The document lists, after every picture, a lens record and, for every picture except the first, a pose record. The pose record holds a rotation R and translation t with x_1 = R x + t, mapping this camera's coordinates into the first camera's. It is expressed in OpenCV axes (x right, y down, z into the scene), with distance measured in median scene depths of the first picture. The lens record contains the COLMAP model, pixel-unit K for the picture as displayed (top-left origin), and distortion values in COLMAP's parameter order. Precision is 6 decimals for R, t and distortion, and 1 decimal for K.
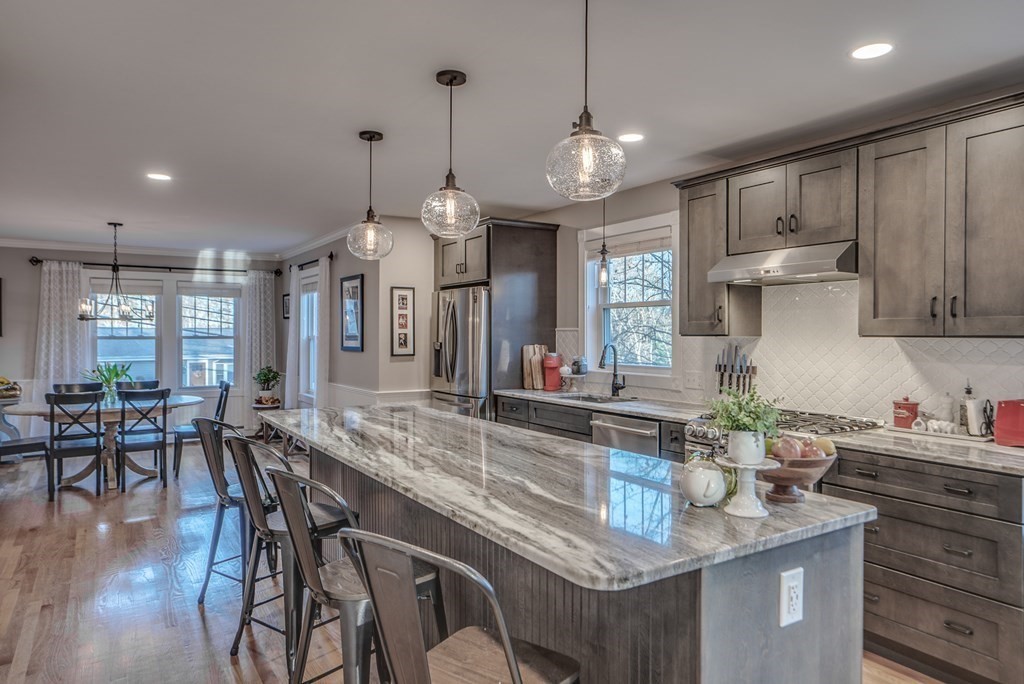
lens RADIAL K [[655.4, 0, 512.0], [0, 655.4, 342.0], [0, 0, 1]] dist [-0.003109, 0.002103]
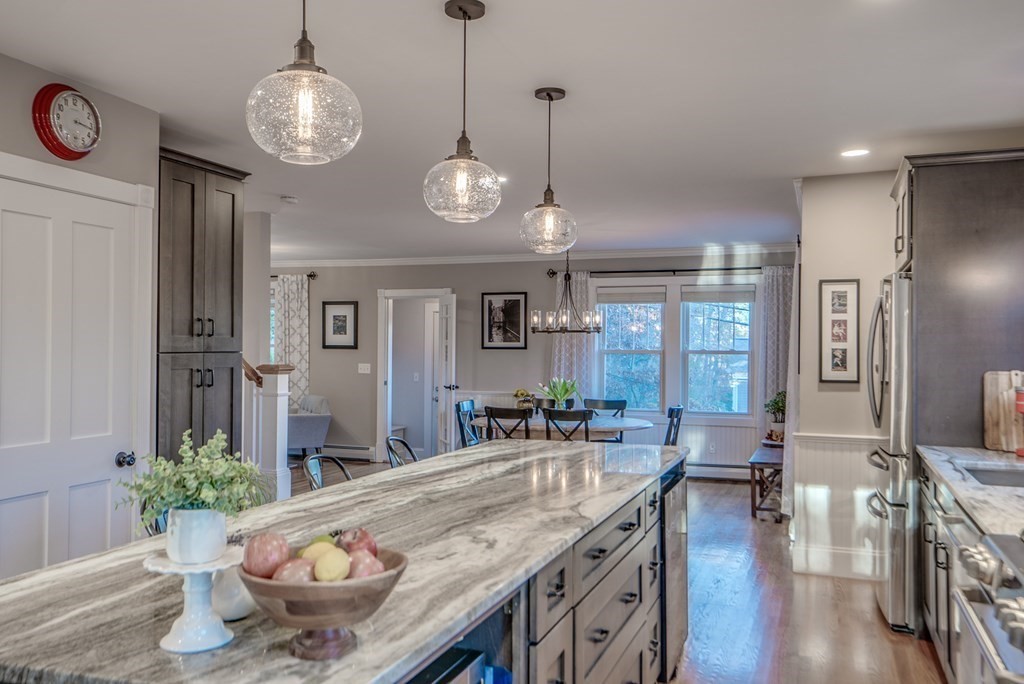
lens RADIAL K [[859.3, 0, 512.0], [0, 859.3, 342.0], [0, 0, 1]] dist [0.005793, 0.001025]
pose [[0.612315, 0.000670, -0.790613, 0.258904], [-0.015570, 0.999816, -0.011211, -0.004203], [0.790460, 0.019174, 0.612213, 0.160476]]
